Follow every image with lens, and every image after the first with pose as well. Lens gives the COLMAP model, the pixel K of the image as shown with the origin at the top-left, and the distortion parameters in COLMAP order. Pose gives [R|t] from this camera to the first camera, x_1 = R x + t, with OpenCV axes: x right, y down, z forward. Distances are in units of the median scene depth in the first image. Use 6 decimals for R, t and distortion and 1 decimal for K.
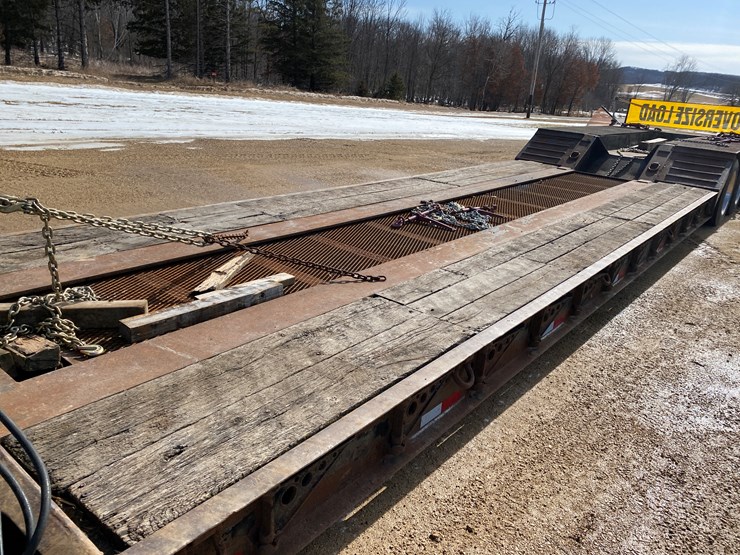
lens RADIAL K [[565.8, 0, 369.8], [0, 565.8, 275.4], [0, 0, 1]] dist [0.033777, -0.035001]
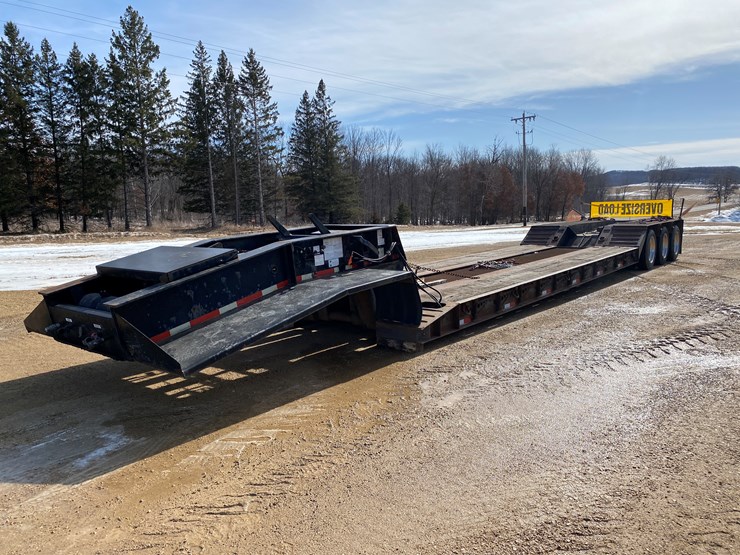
lens RADIAL K [[565.8, 0, 359.0], [0, 565.8, 285.4], [0, 0, 1]] dist [0.033777, -0.035001]
pose [[0.993583, -0.108789, -0.030963, -0.129859], [0.100435, 0.974456, -0.200869, 0.146917], [0.052024, 0.196471, 0.979129, -0.467030]]
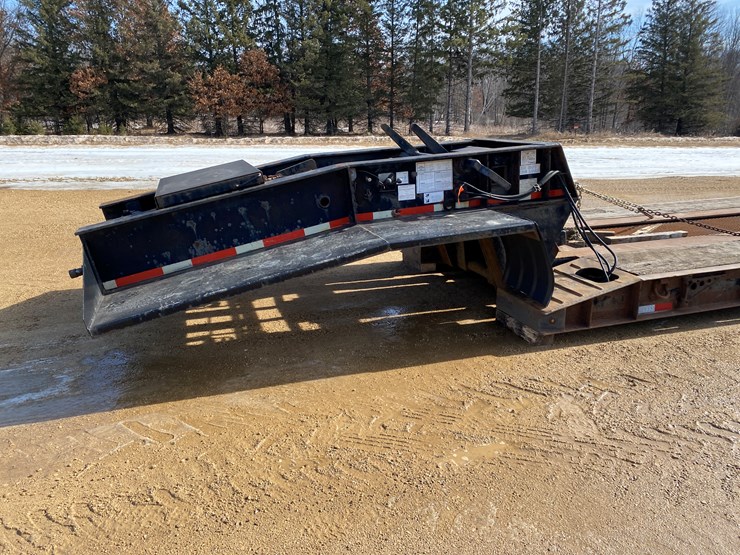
lens RADIAL K [[565.8, 0, 370.2], [0, 565.8, 282.3], [0, 0, 1]] dist [0.033777, -0.035001]
pose [[0.836672, 0.060348, -0.544370, 0.004440], [-0.102398, 0.993622, -0.047231, 0.095191], [0.538048, 0.095260, 0.837514, -0.284300]]
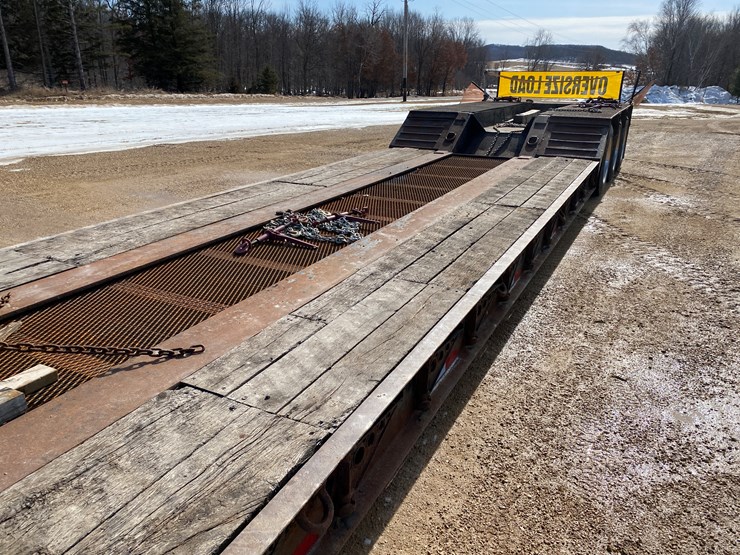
lens RADIAL K [[565.8, 0, 365.1], [0, 565.8, 278.8], [0, 0, 1]] dist [0.033777, -0.035001]
pose [[0.977982, -0.135781, 0.158476, 0.033880], [0.132833, 0.990711, 0.029097, -0.019973], [-0.160955, -0.007406, 0.986934, 0.080316]]
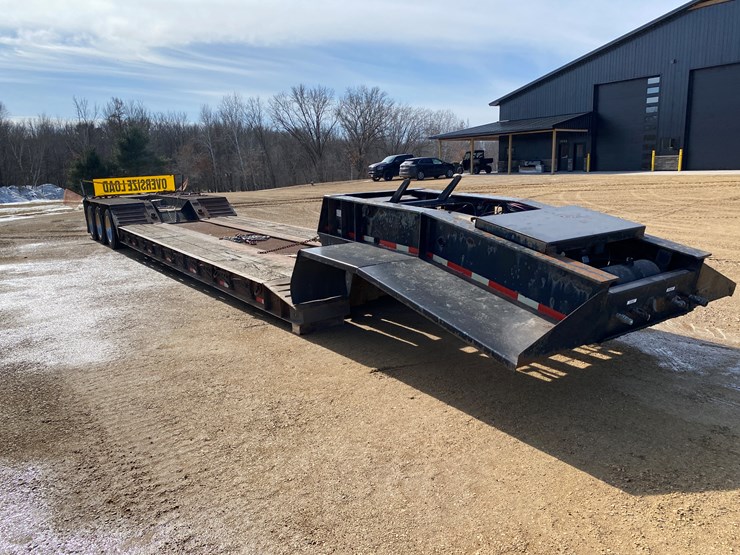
lens RADIAL K [[565.8, 0, 376.4], [0, 565.8, 276.3], [0, 0, 1]] dist [0.033777, -0.035001]
pose [[0.275530, -0.282556, 0.918828, -0.710380], [0.376828, 0.911073, 0.167172, -0.062981], [-0.884355, 0.300179, 0.357503, -0.050078]]
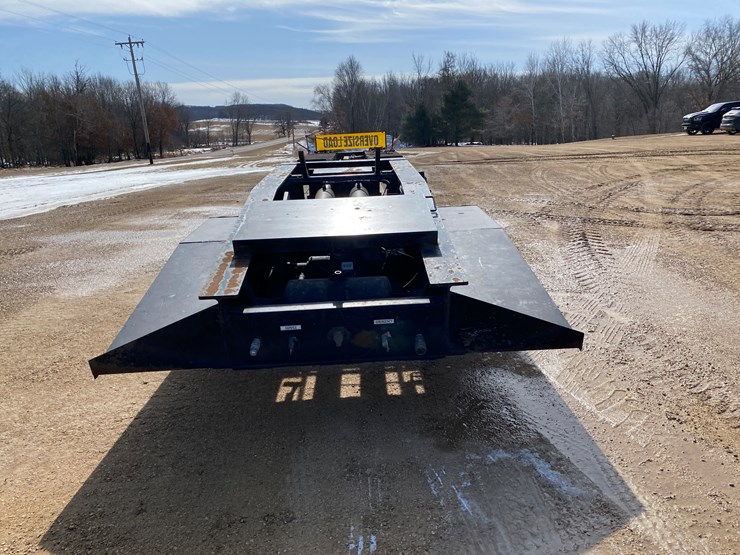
lens RADIAL K [[565.8, 0, 379.3], [0, 565.8, 282.4], [0, 0, 1]] dist [0.033777, -0.035001]
pose [[0.742781, -0.287592, 0.604622, -0.483255], [0.319567, 0.945830, 0.057300, 0.043122], [-0.588348, 0.150656, 0.794449, -0.297556]]
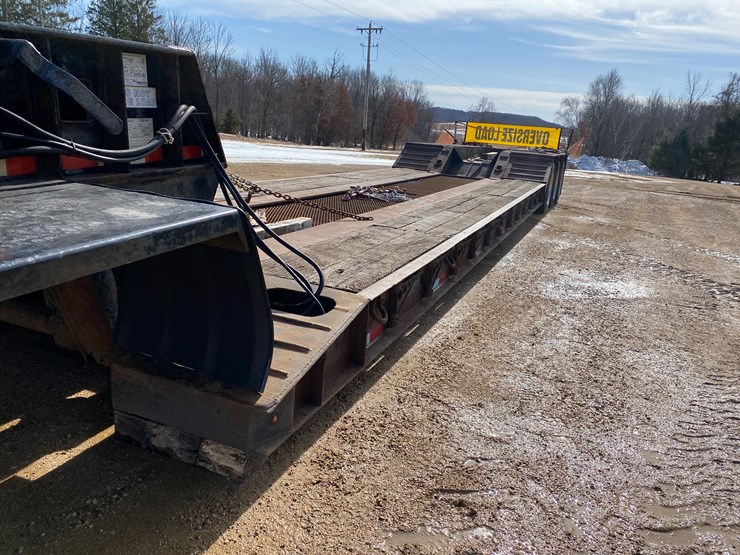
lens RADIAL K [[565.8, 0, 373.0], [0, 565.8, 283.8], [0, 0, 1]] dist [0.033777, -0.035001]
pose [[0.956905, -0.076853, 0.280048, -0.105617], [0.090007, 0.995347, -0.034395, 0.060419], [-0.276102, 0.058119, 0.959370, -0.096153]]
